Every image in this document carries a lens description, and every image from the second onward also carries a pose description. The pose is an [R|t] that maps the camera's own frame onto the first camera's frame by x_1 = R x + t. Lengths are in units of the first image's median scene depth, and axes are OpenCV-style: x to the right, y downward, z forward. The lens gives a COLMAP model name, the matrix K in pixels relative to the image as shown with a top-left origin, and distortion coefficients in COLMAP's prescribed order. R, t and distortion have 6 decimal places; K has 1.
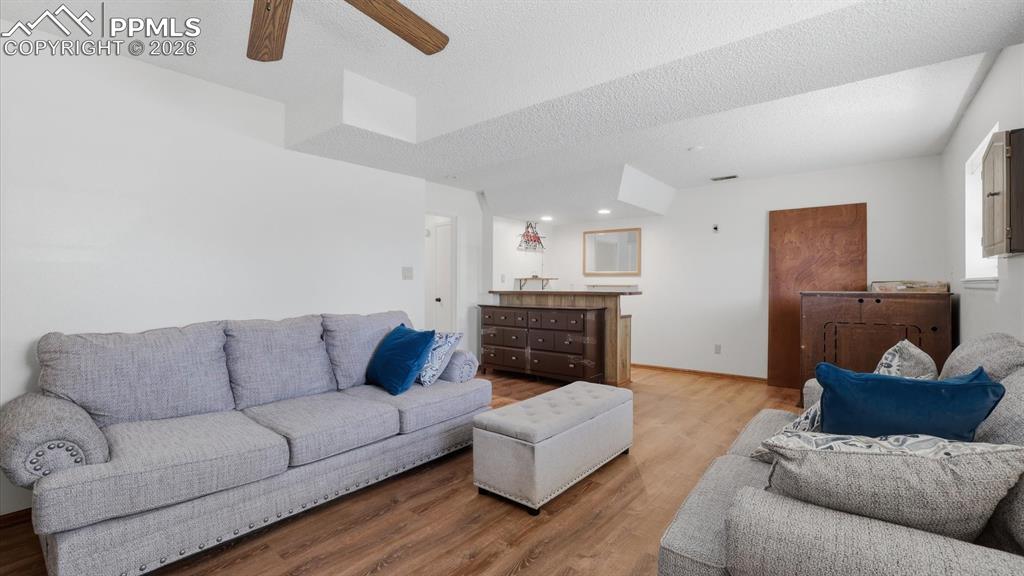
lens RADIAL K [[443.0, 0, 517.2], [0, 443.0, 289.9], [0, 0, 1]] dist [-0.031286, 0.009100]
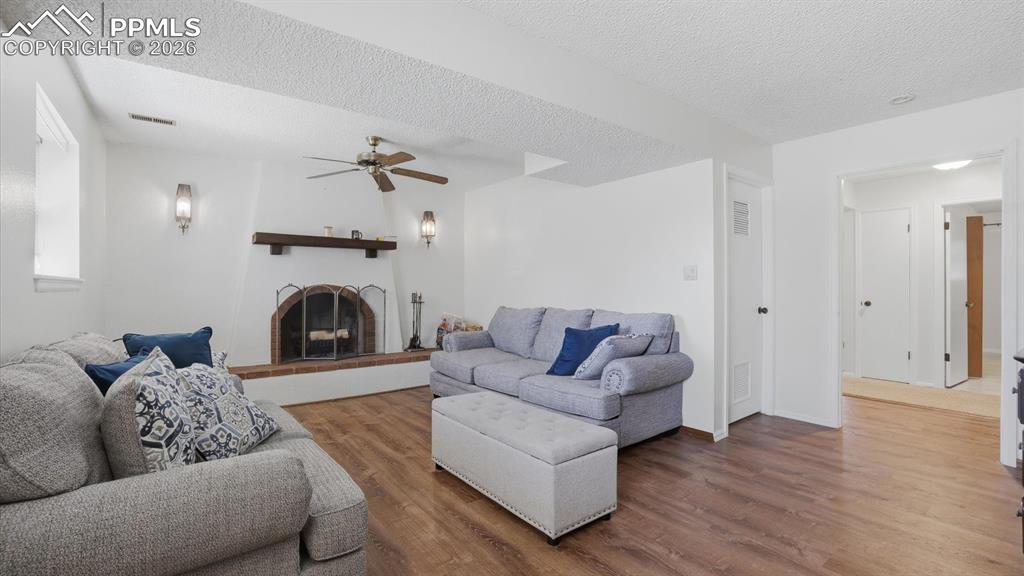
lens RADIAL K [[443.0, 0, 516.9], [0, 443.0, 285.4], [0, 0, 1]] dist [-0.031286, 0.009100]
pose [[-0.227113, -0.000013, -0.973868, 1.125700], [-0.000133, 1.000000, 0.000017, -0.020866], [0.973868, 0.000133, -0.227113, 1.374362]]
